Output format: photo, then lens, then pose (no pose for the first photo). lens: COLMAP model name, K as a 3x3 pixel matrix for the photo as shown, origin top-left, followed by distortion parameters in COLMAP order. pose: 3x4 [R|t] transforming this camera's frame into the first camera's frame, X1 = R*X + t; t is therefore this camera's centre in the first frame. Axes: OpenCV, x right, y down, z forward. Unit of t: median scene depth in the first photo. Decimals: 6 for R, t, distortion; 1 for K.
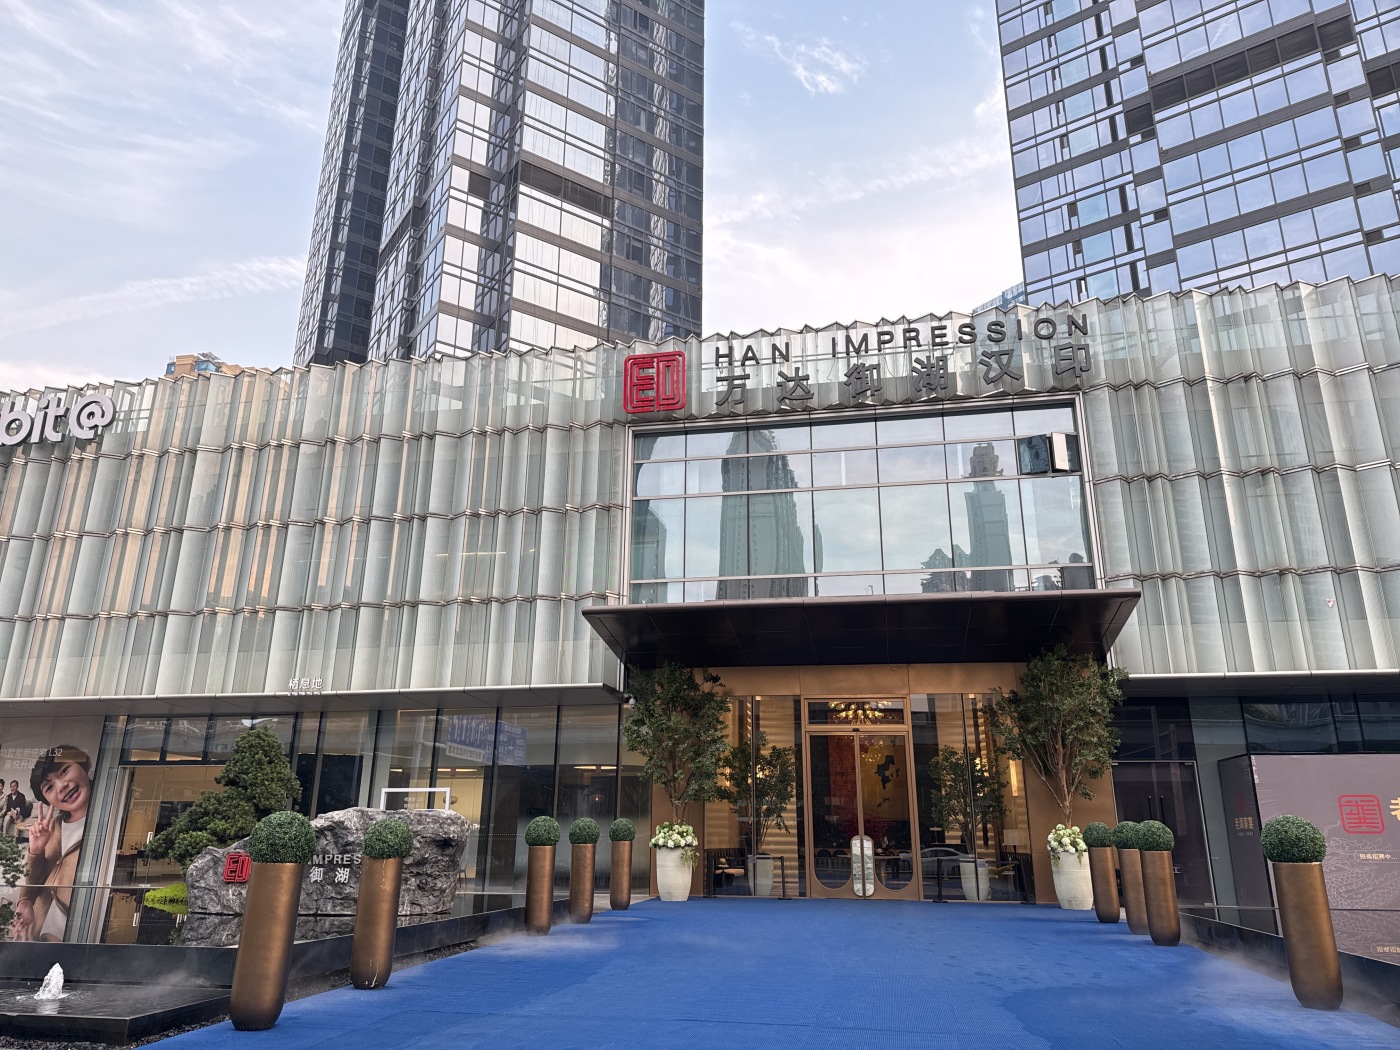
lens RADIAL K [[980.2, 0, 716.3], [0, 980.2, 520.5], [0, 0, 1]] dist [0.060515, -0.062961]
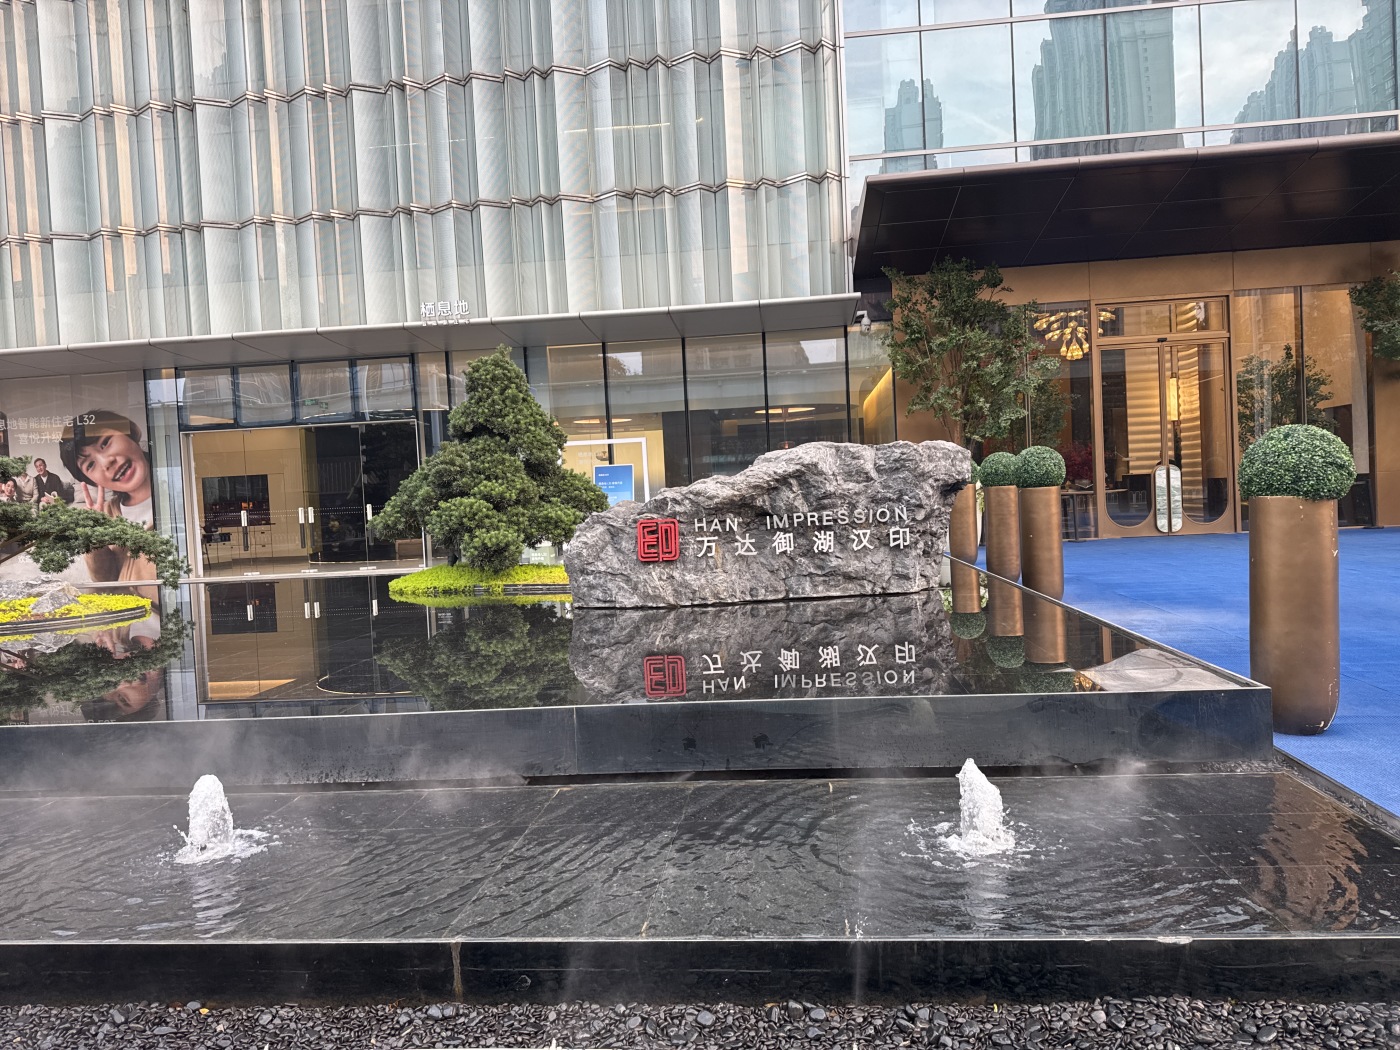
lens RADIAL K [[978.9, 0, 700.0], [0, 978.9, 525.0], [0, 0, 1]] dist [-0.004533, -0.003732]
pose [[0.993343, -0.060785, 0.097852, -0.273449], [0.024493, 0.941473, 0.336199, 0.068249], [-0.112561, -0.331564, 0.936694, 0.216678]]
